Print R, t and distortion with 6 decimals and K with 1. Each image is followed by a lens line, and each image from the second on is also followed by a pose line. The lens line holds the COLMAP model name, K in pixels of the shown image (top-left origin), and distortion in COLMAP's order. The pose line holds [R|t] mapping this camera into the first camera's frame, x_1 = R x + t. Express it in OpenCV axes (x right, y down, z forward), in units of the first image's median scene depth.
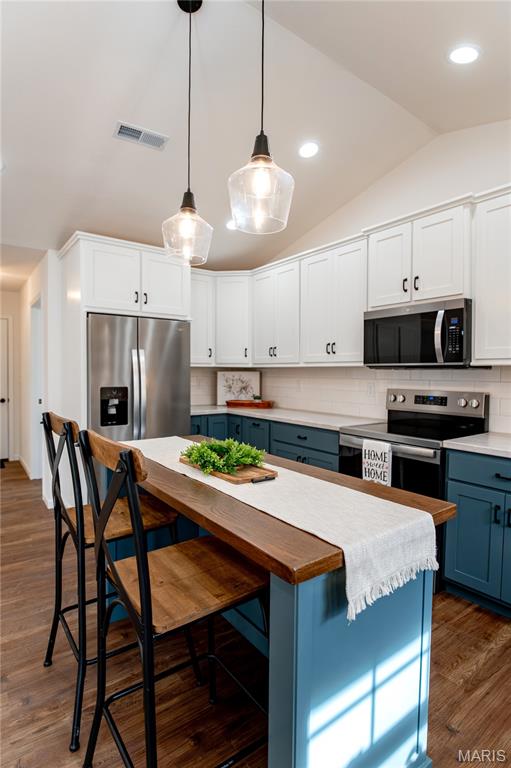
lens RADIAL K [[397.8, 0, 252.7], [0, 397.8, 388.5], [0, 0, 1]] dist [-0.031222, -0.001434]
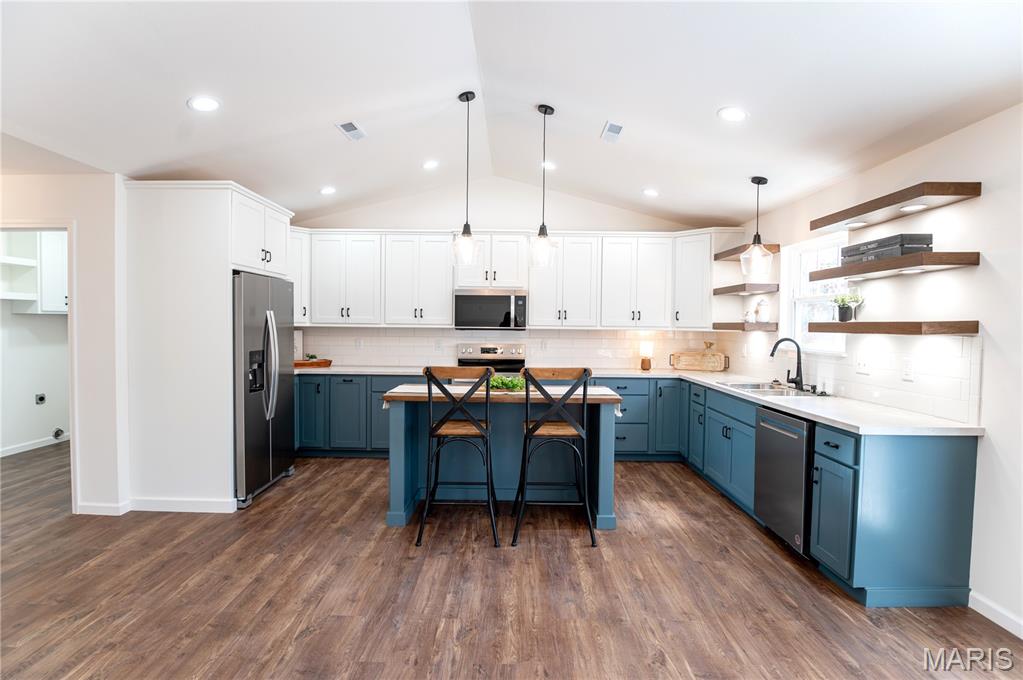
lens RADIAL K [[512.8, 0, 511.0], [0, 512.8, 343.8], [0, 0, 1]] dist [-0.018694, -0.002297]
pose [[0.585494, -0.024771, 0.810298, -1.063052], [0.025176, 0.999607, 0.012367, -0.018143], [-0.810286, 0.013160, 0.585887, -0.213061]]
